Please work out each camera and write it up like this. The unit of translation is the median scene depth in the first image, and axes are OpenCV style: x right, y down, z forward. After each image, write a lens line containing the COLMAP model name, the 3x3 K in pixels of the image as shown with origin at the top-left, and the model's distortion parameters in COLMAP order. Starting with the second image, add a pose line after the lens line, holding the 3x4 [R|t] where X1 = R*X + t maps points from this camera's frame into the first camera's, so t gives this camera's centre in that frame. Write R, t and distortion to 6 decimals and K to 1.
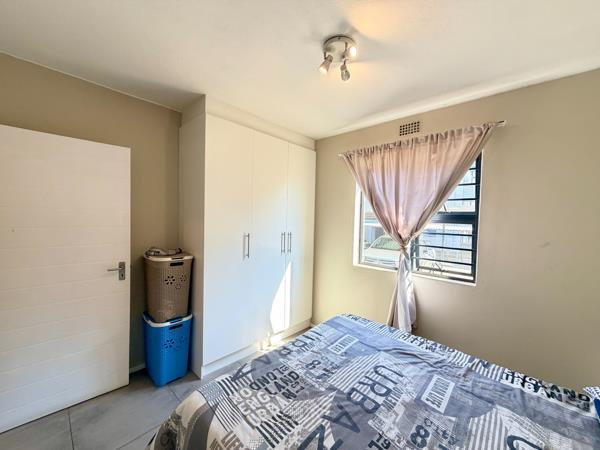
lens RADIAL K [[239.9, 0, 299.1], [0, 239.9, 224.2], [0, 0, 1]] dist [0.002383, 0.000279]
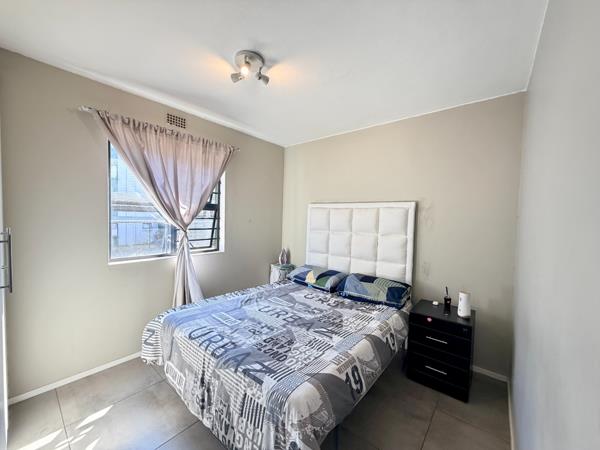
lens RADIAL K [[239.9, 0, 299.2], [0, 239.9, 224.3], [0, 0, 1]] dist [0.002383, 0.000279]
pose [[-0.055983, -0.063340, 0.996421, -1.022060], [0.000151, 0.997985, 0.063448, -0.012509], [-0.998432, 0.003702, -0.055861, 0.796969]]
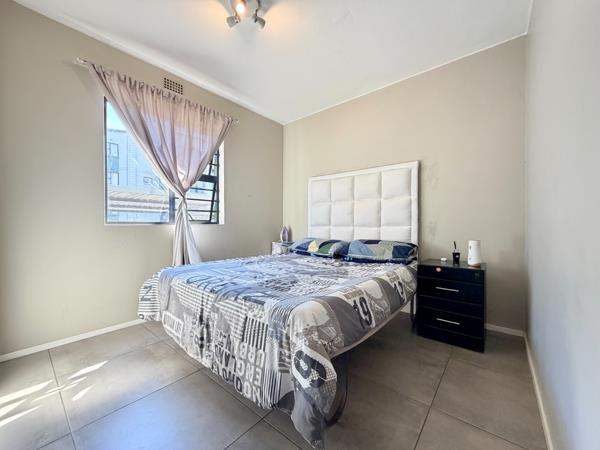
lens RADIAL K [[239.9, 0, 299.0], [0, 239.9, 223.9], [0, 0, 1]] dist [0.002383, 0.000279]
pose [[-0.051888, -0.029224, 0.998225, -0.993893], [0.026656, 0.999175, 0.030638, 0.290407], [-0.998297, 0.028198, -0.051066, 0.800115]]
